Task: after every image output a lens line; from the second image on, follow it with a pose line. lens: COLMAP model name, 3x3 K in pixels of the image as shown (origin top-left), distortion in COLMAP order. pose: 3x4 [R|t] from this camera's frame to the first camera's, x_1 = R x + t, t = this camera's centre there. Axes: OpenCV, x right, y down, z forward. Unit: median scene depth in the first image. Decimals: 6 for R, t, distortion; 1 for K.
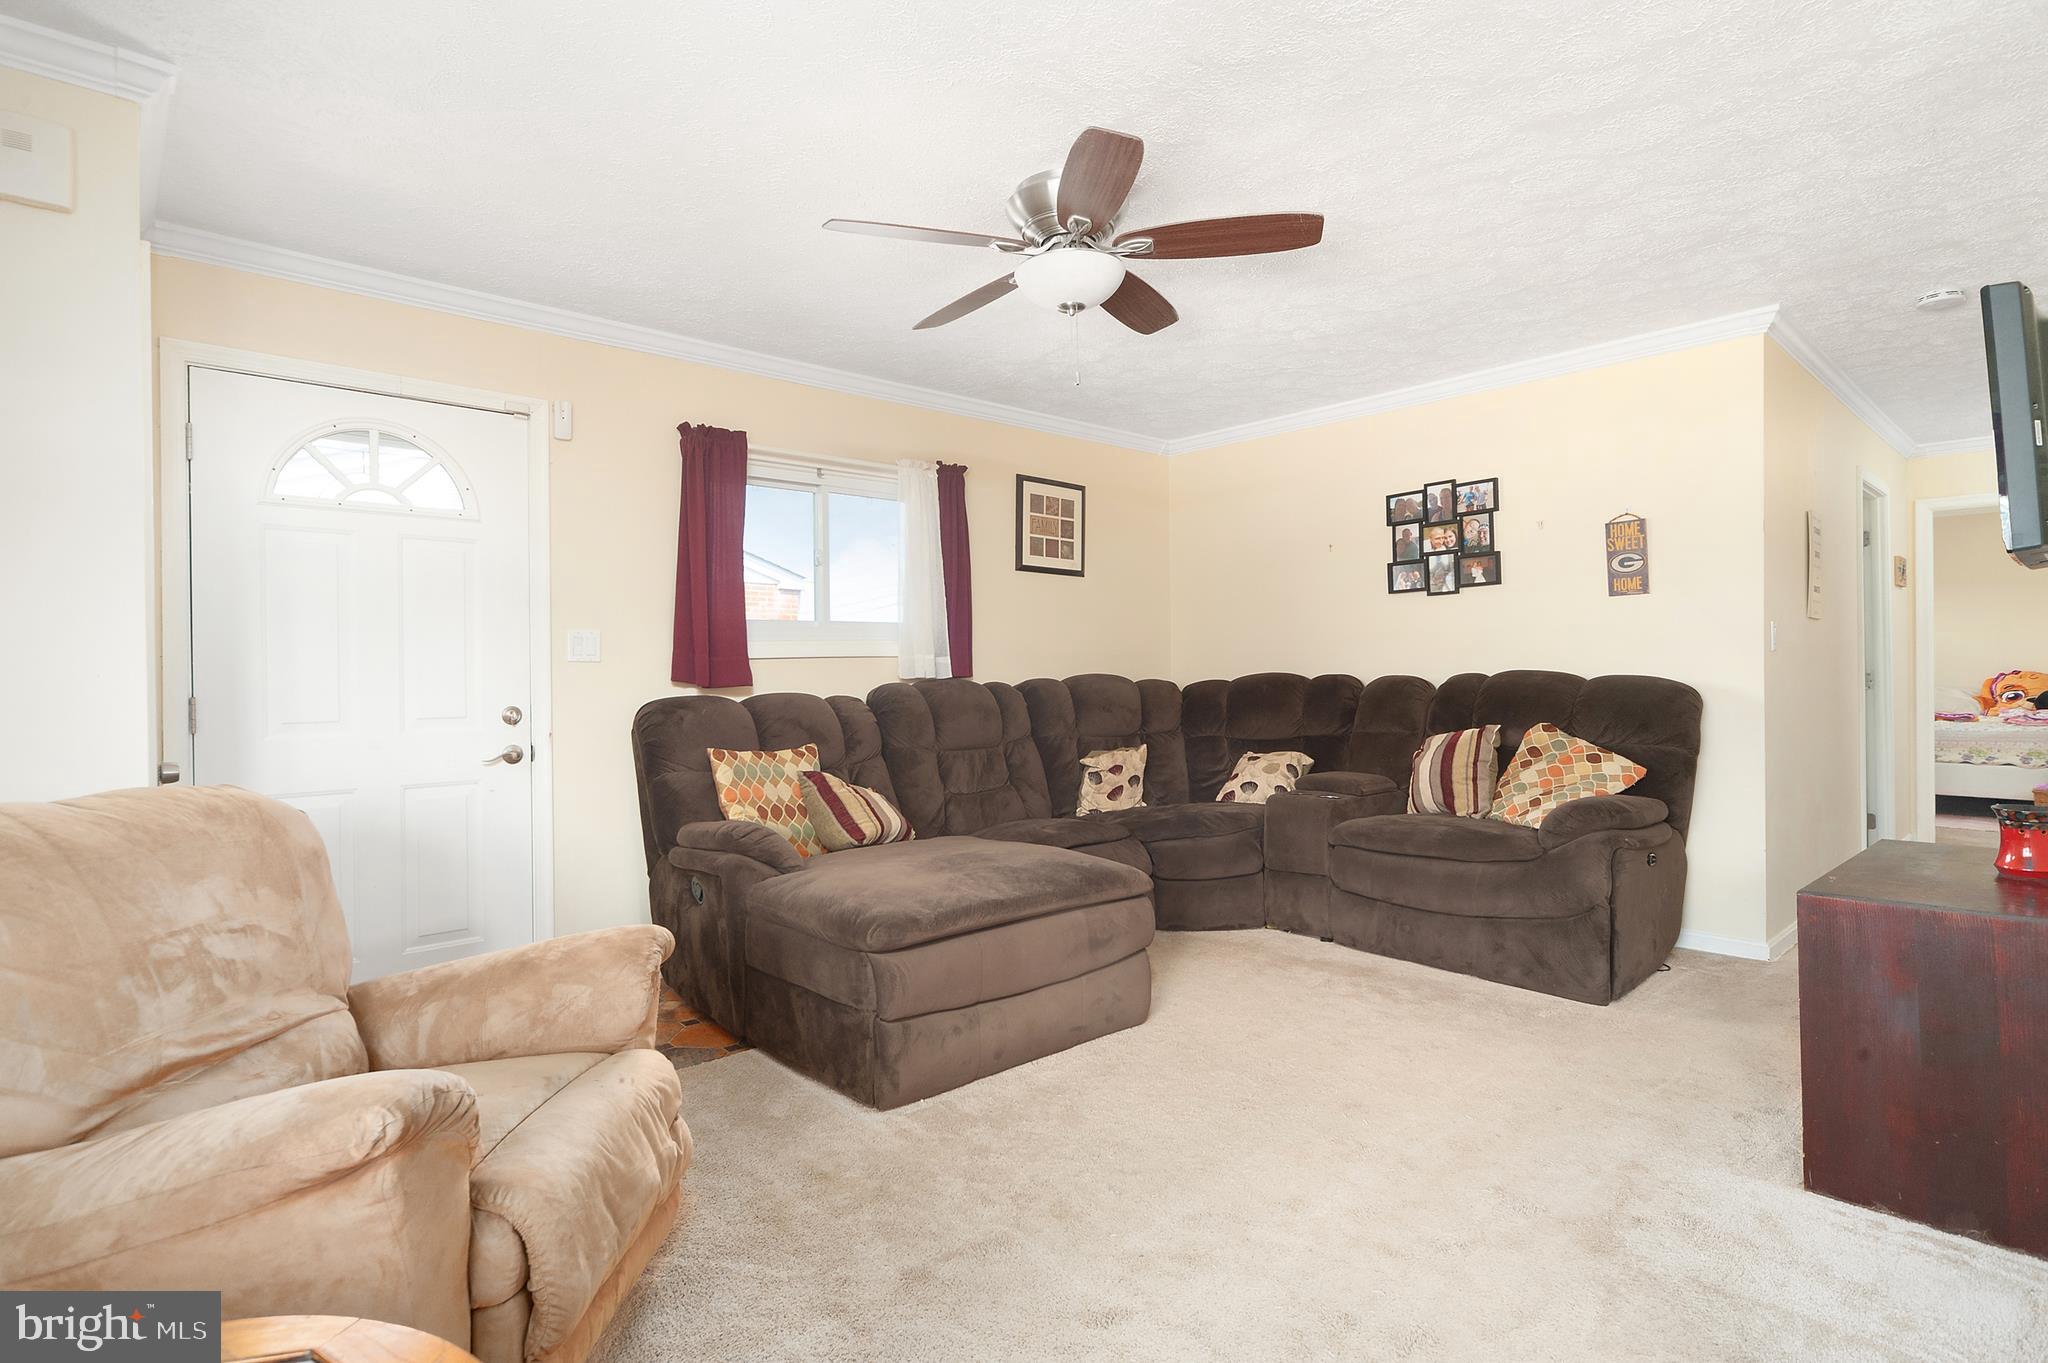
lens RADIAL K [[1021.6, 0, 1018.7], [0, 1021.6, 669.9], [0, 0, 1]] dist [0.000010, 0.000182]
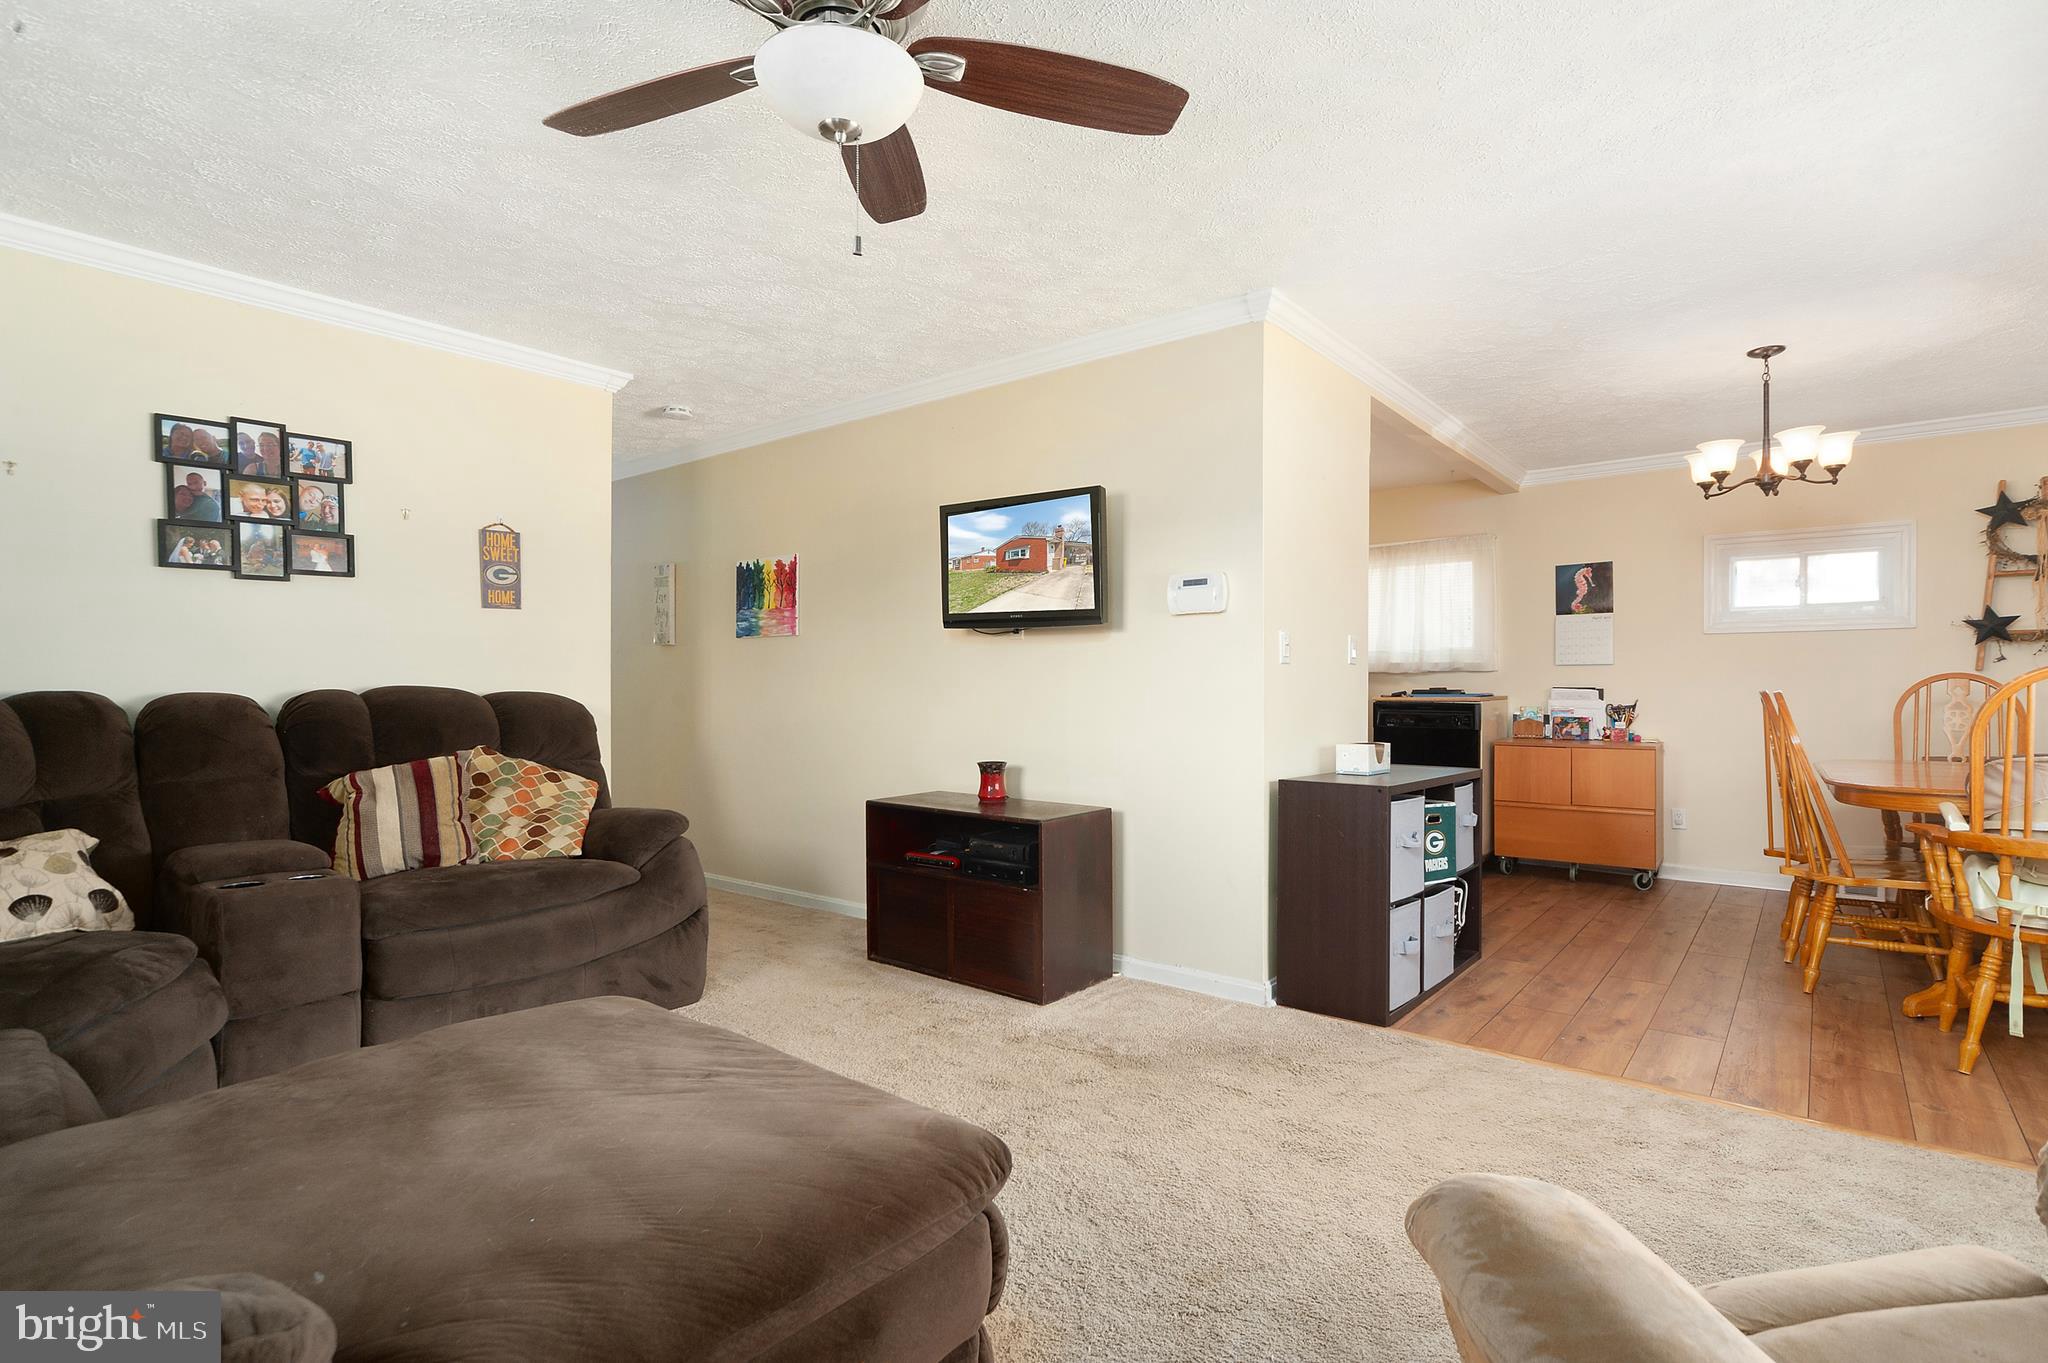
lens RADIAL K [[1021.6, 0, 1026.0], [0, 1021.6, 680.4], [0, 0, 1]] dist [0.000010, 0.000182]
pose [[-0.167292, 0.017935, 0.985744, -0.427742], [0.002928, 0.999839, -0.017695, 0.012529], [-0.985903, -0.000074, -0.167317, 0.671804]]
